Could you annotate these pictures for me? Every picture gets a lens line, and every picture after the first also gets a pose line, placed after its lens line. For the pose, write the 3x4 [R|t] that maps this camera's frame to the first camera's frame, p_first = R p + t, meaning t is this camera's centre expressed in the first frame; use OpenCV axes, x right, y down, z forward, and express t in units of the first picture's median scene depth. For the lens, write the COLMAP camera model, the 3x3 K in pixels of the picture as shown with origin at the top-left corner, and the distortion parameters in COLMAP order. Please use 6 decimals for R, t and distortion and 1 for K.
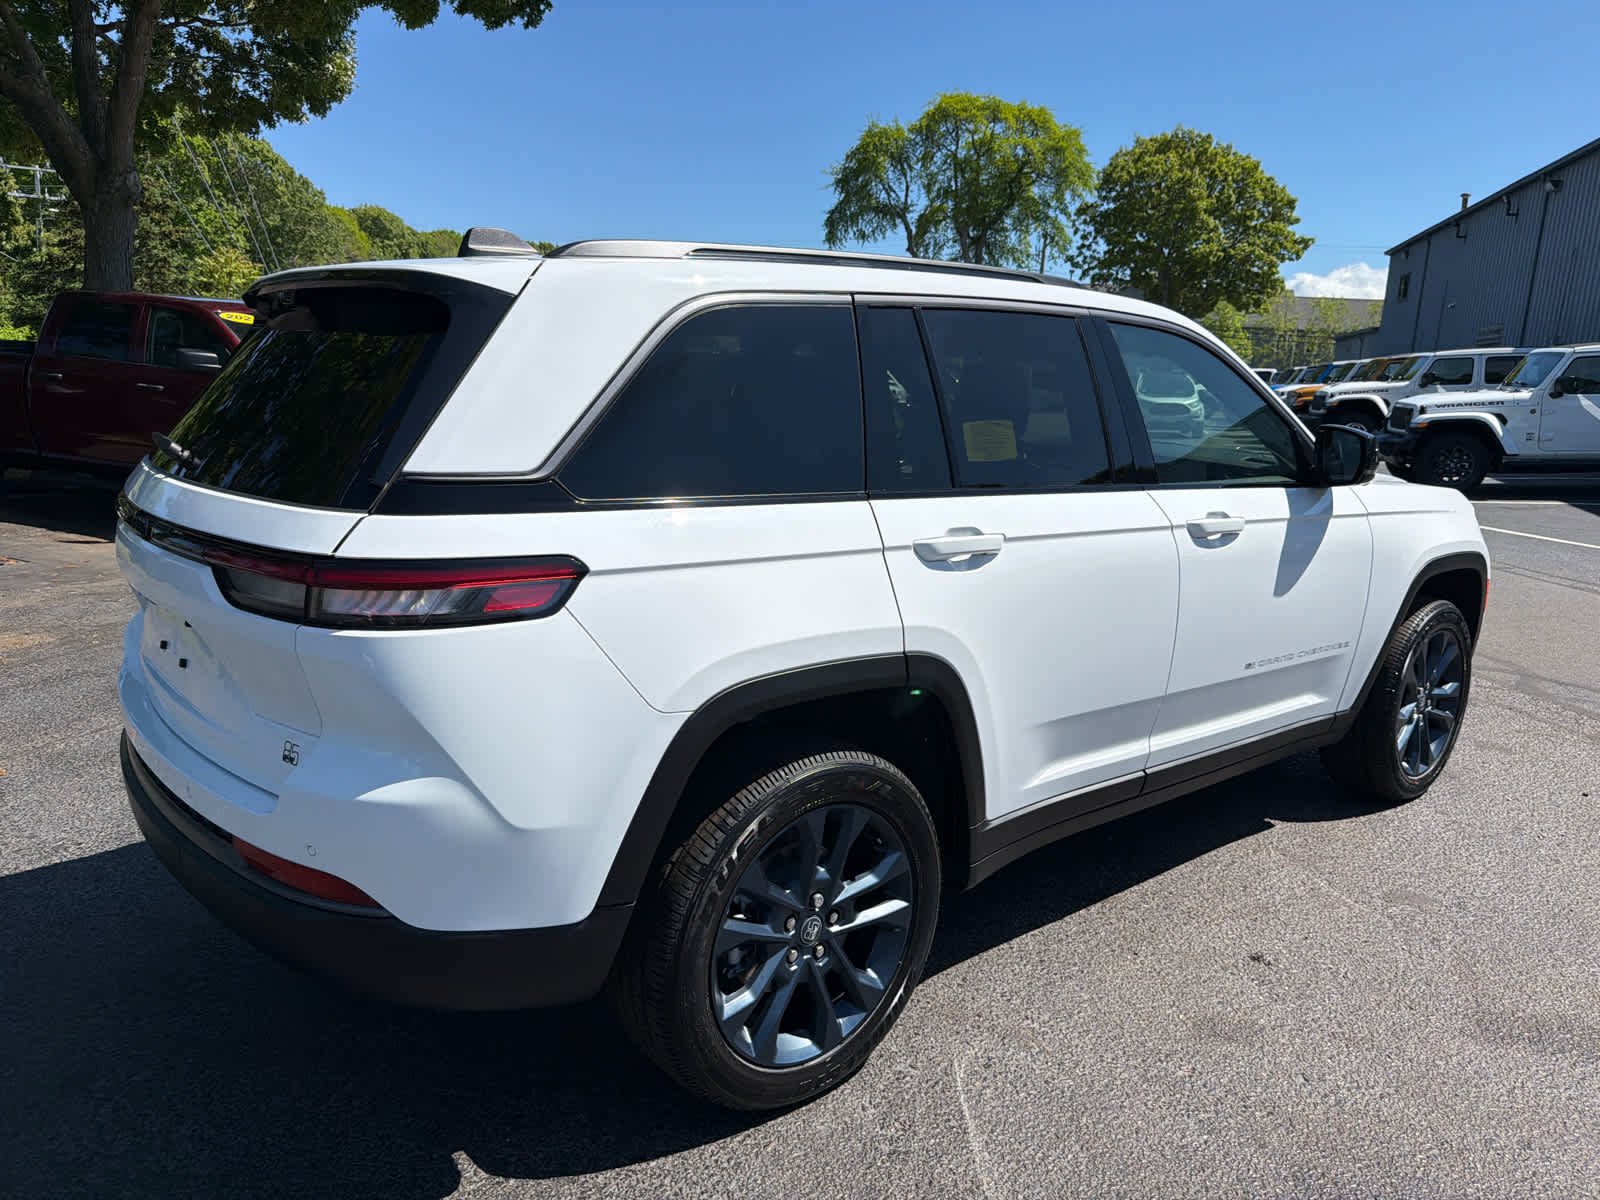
lens RADIAL K [[1110.6, 0, 800.0], [0, 1110.6, 600.0], [0, 0, 1]] dist [0.006171, -0.001317]
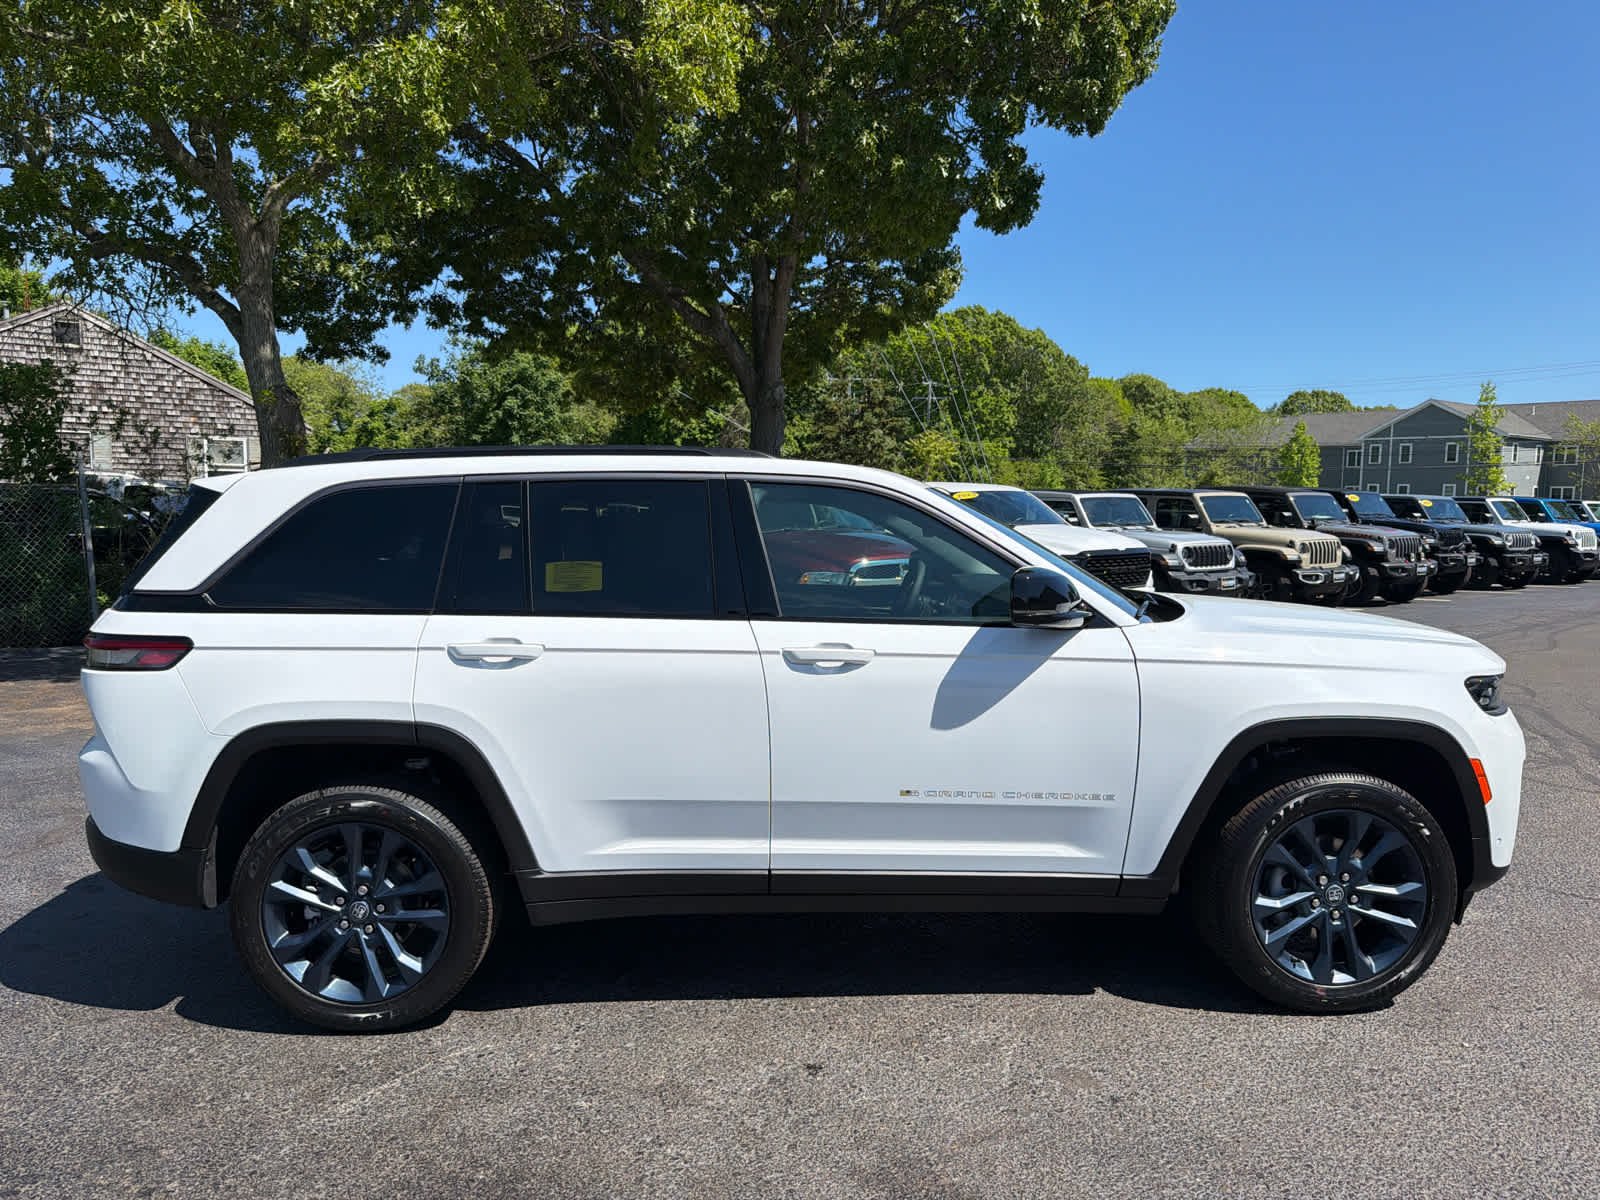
lens RADIAL K [[1109.6, 0, 797.7], [0, 1109.6, 609.0], [0, 0, 1]] dist [0.025416, -0.024866]
pose [[0.798217, 0.015309, -0.602175, 1.261617], [-0.092919, 0.990841, -0.097980, -0.001084], [0.595160, 0.134163, 0.792329, 0.127413]]
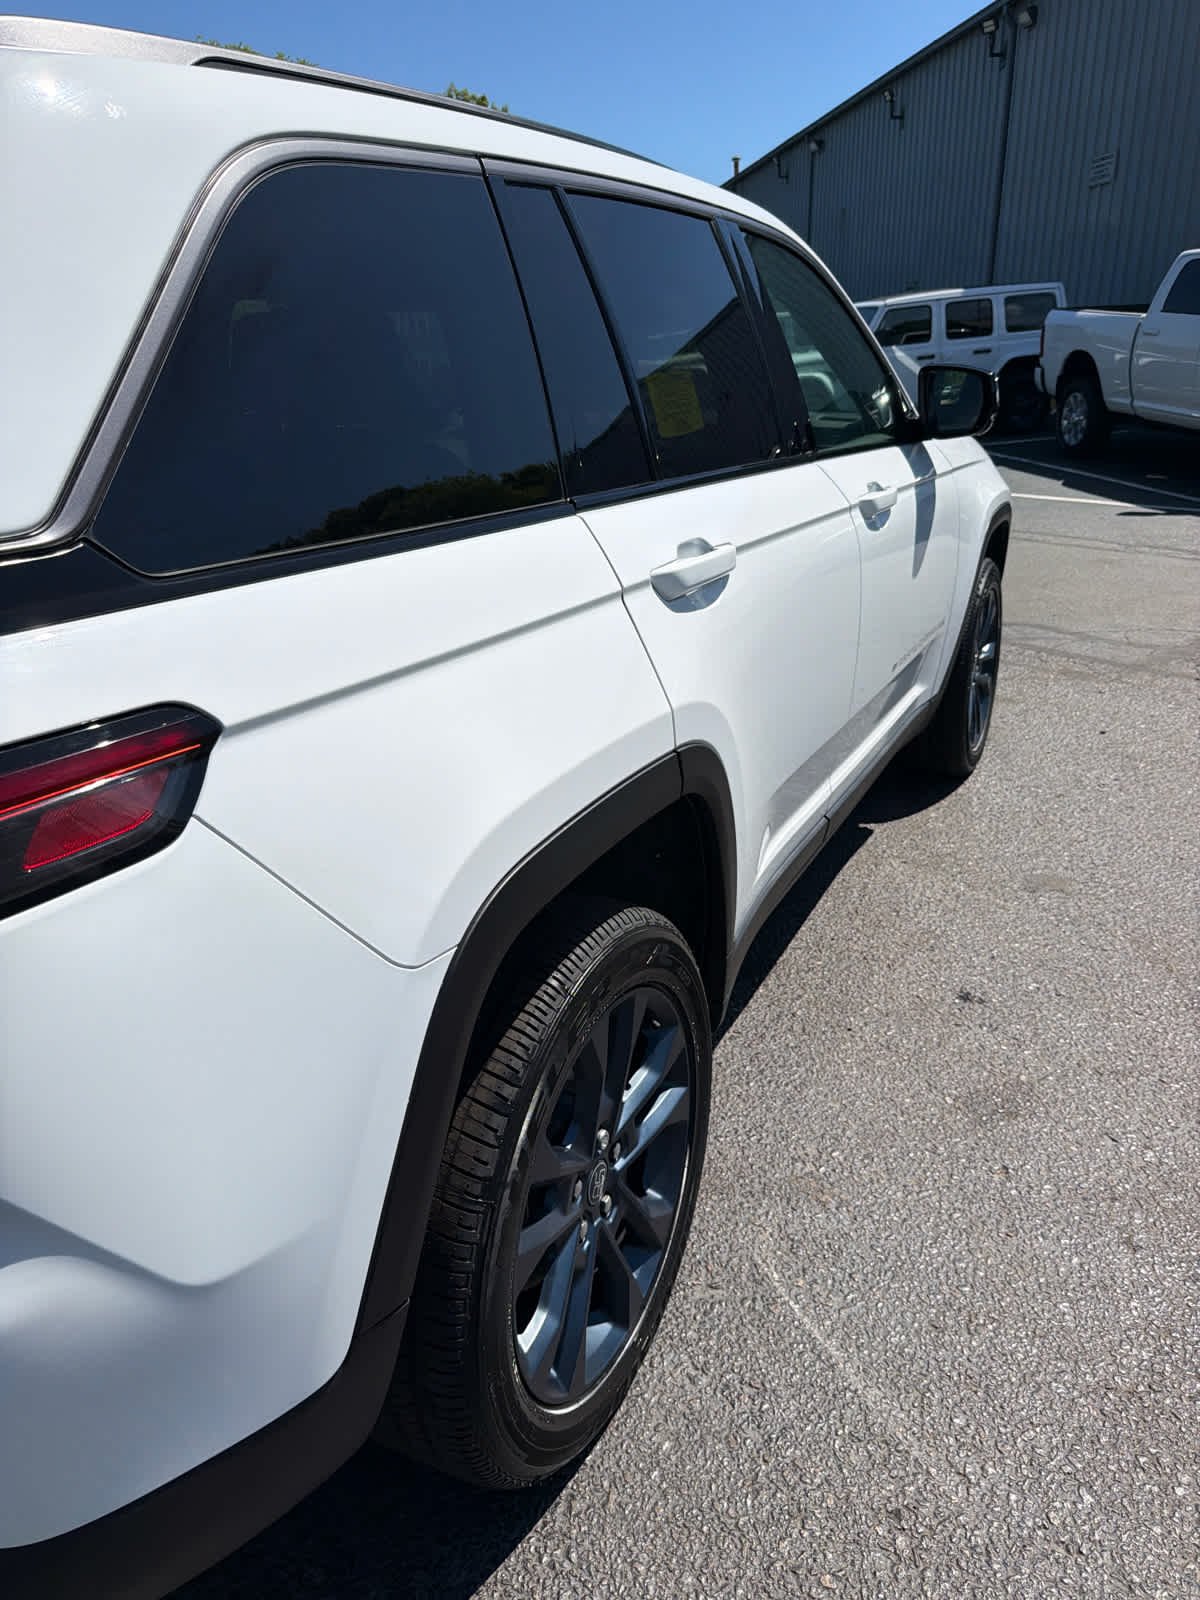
lens RADIAL K [[1110.6, 0, 571.6], [0, 1110.6, 805.5], [0, 0, 1]] dist [0.006171, -0.001317]
pose [[0.920947, -0.204887, 0.331480, -0.167712], [0.146325, 0.970198, 0.193145, -0.050128], [-0.361174, -0.129372, 0.923481, 0.392514]]
